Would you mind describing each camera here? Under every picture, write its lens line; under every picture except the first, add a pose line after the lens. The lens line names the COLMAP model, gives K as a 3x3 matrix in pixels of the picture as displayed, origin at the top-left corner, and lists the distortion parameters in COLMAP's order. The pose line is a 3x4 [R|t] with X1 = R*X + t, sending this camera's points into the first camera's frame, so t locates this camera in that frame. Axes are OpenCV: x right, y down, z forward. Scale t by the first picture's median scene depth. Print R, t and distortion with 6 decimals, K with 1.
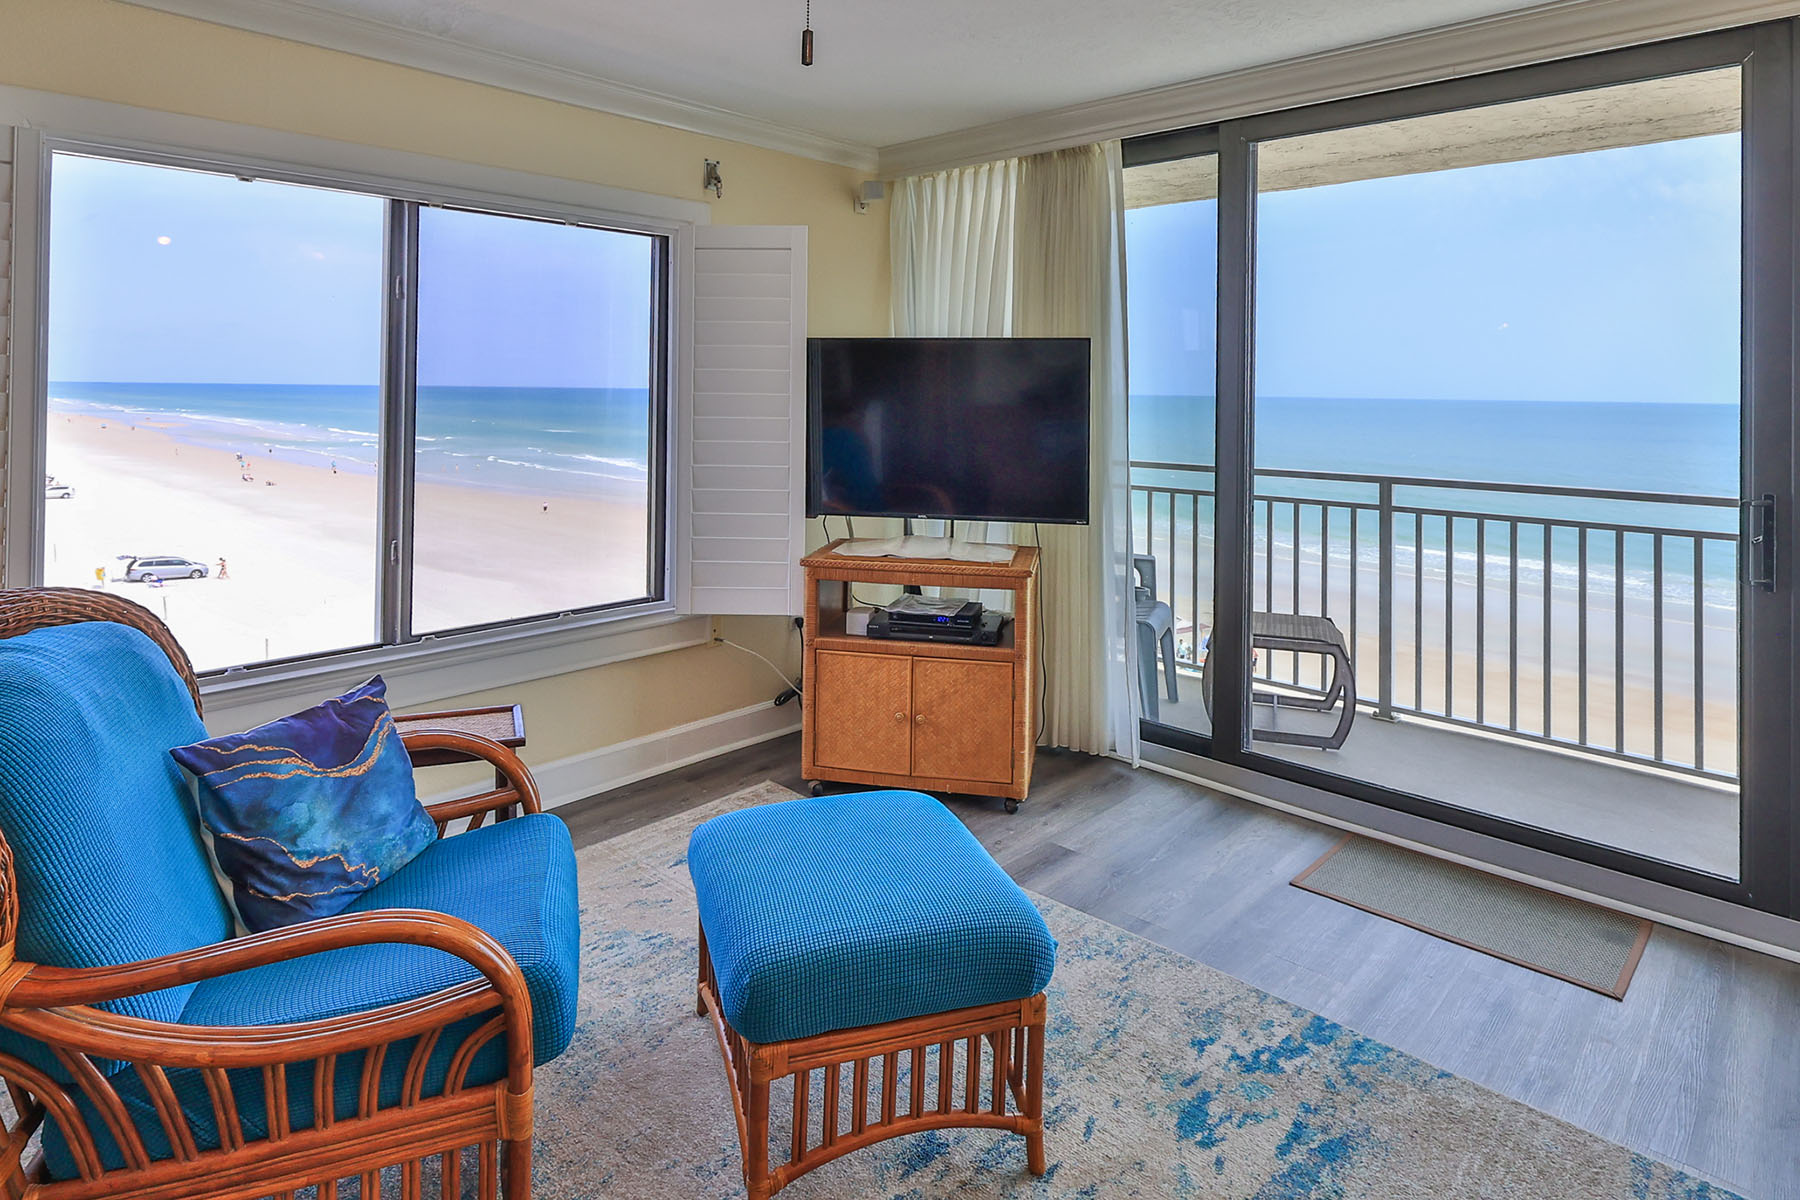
lens RADIAL K [[987.0, 0, 821.4], [0, 987.0, 391.8], [0, 0, 1]] dist [-0.001523, 0.000128]
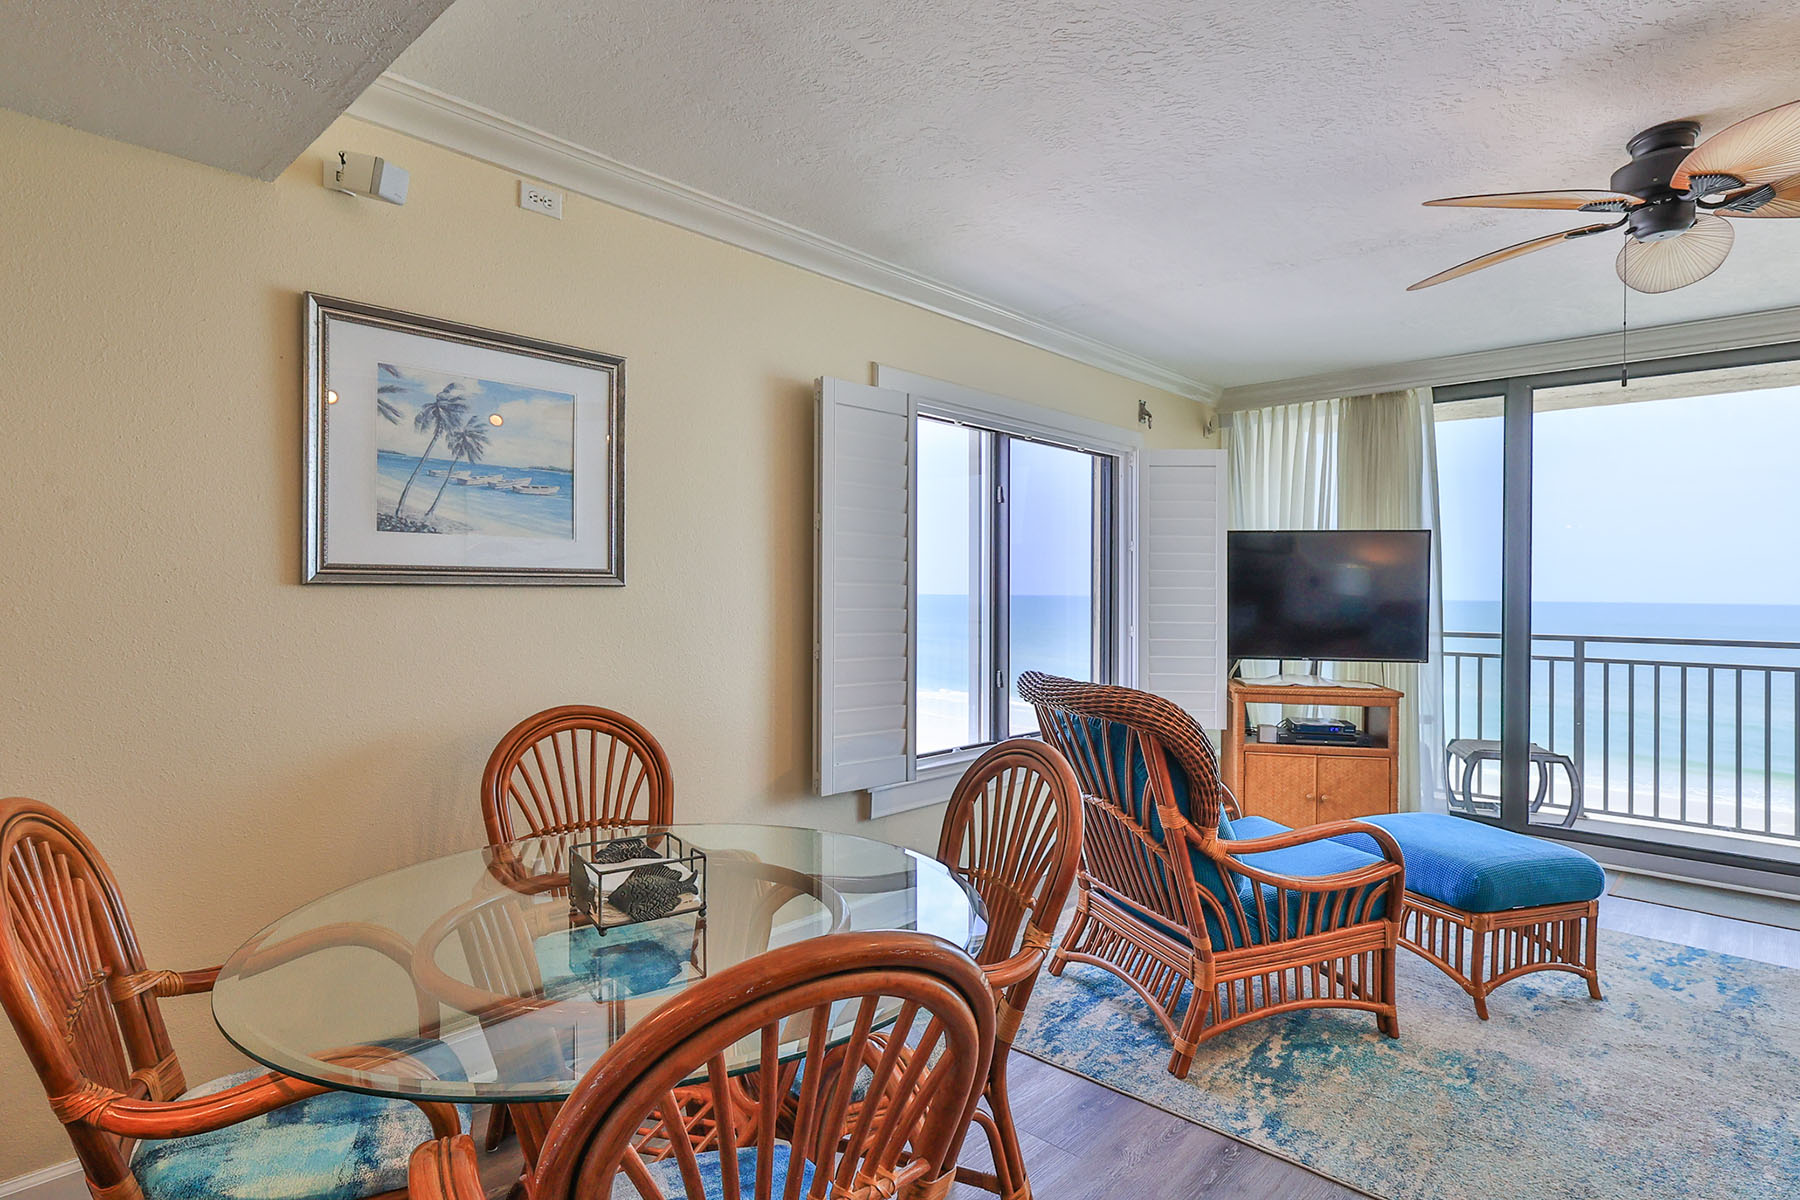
lens RADIAL K [[964.6, 0, 840.4], [0, 964.6, 601.7], [0, 0, 1]] dist [-0.000909, 0.000235]
pose [[0.999364, -0.004237, 0.035417, -0.592483], [0.003924, 0.999953, 0.008917, 0.030690], [-0.035453, -0.008773, 0.999333, -0.331847]]
